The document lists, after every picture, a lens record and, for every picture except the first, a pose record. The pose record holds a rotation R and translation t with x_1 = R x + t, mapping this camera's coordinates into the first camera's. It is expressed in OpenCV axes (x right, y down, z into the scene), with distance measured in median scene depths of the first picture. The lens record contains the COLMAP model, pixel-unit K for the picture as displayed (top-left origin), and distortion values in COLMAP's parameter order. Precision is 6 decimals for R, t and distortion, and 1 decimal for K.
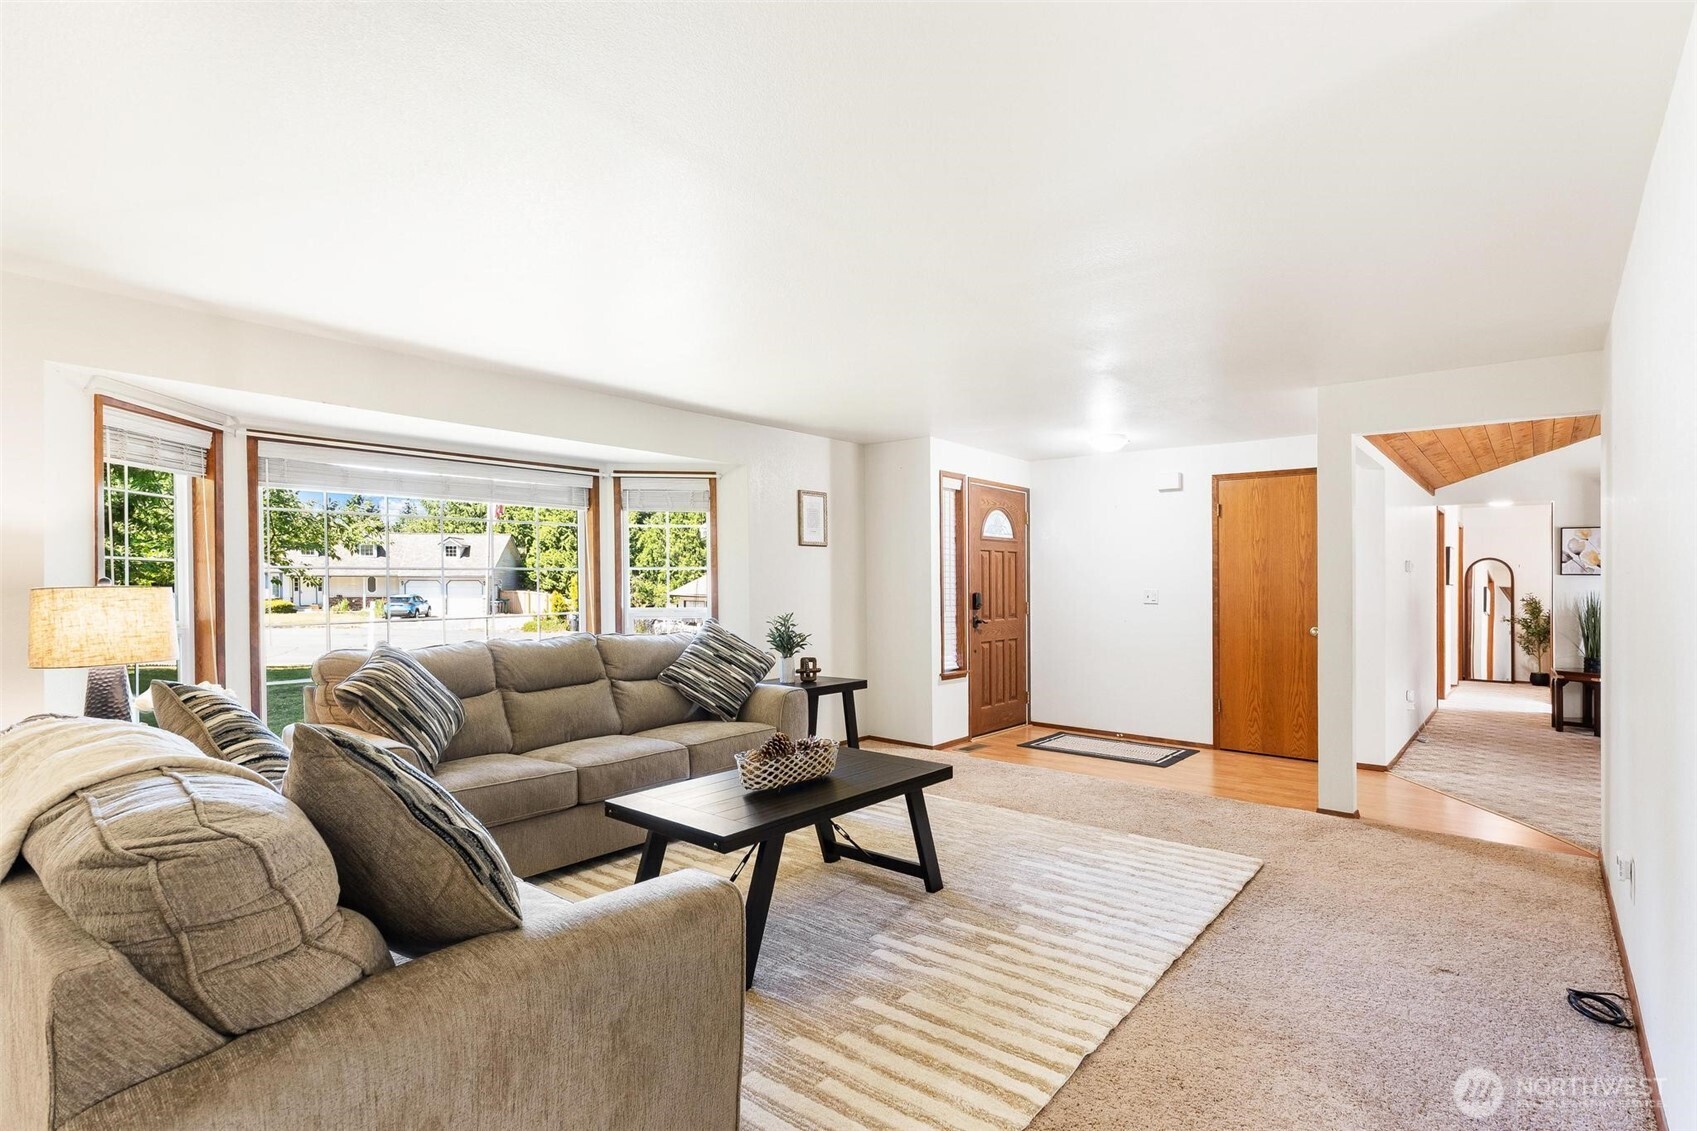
lens RADIAL K [[819.1, 0, 849.2], [0, 819.1, 575.7], [0, 0, 1]] dist [-0.000107, 0.000371]
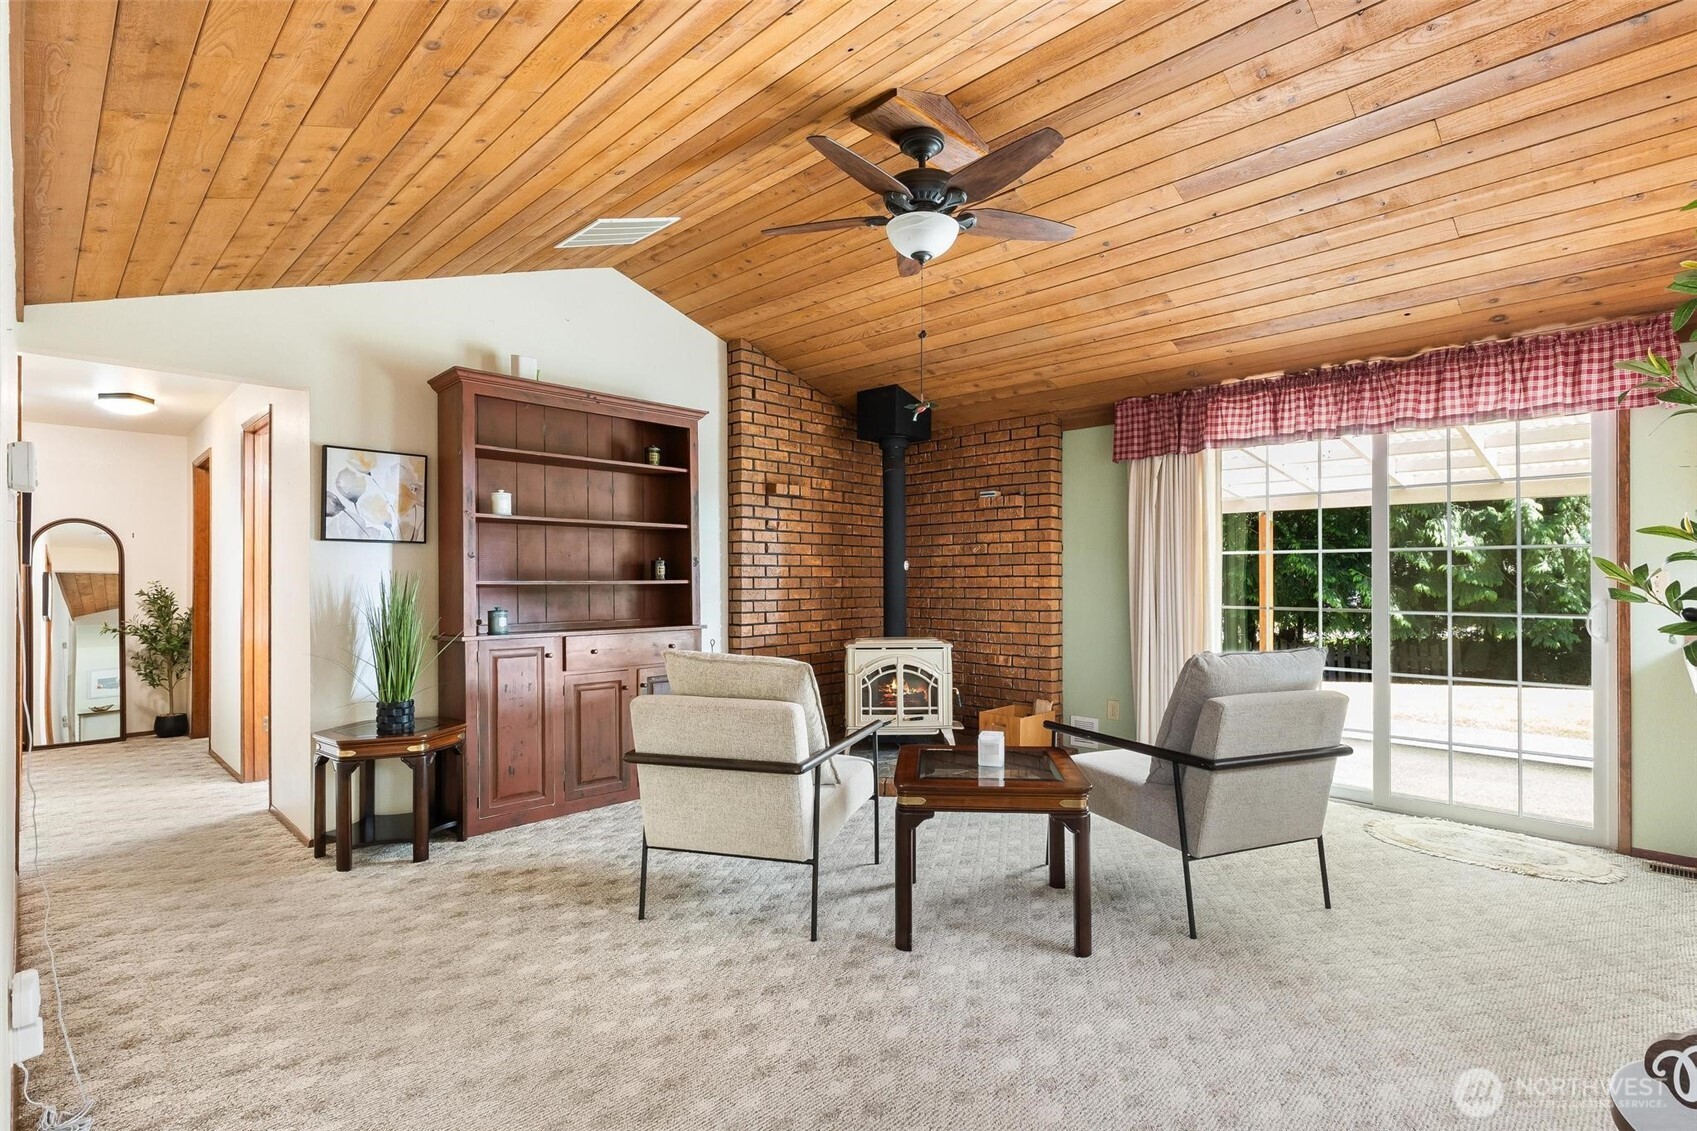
lens RADIAL K [[819.1, 0, 867.0], [0, 819.1, 574.1], [0, 0, 1]] dist [-0.000107, 0.000371]
pose [[0.074206, 0.002053, 0.997241, 0.280842], [-0.008940, 0.999959, -0.001394, 0.011921], [-0.997203, -0.008812, 0.074222, 0.445330]]
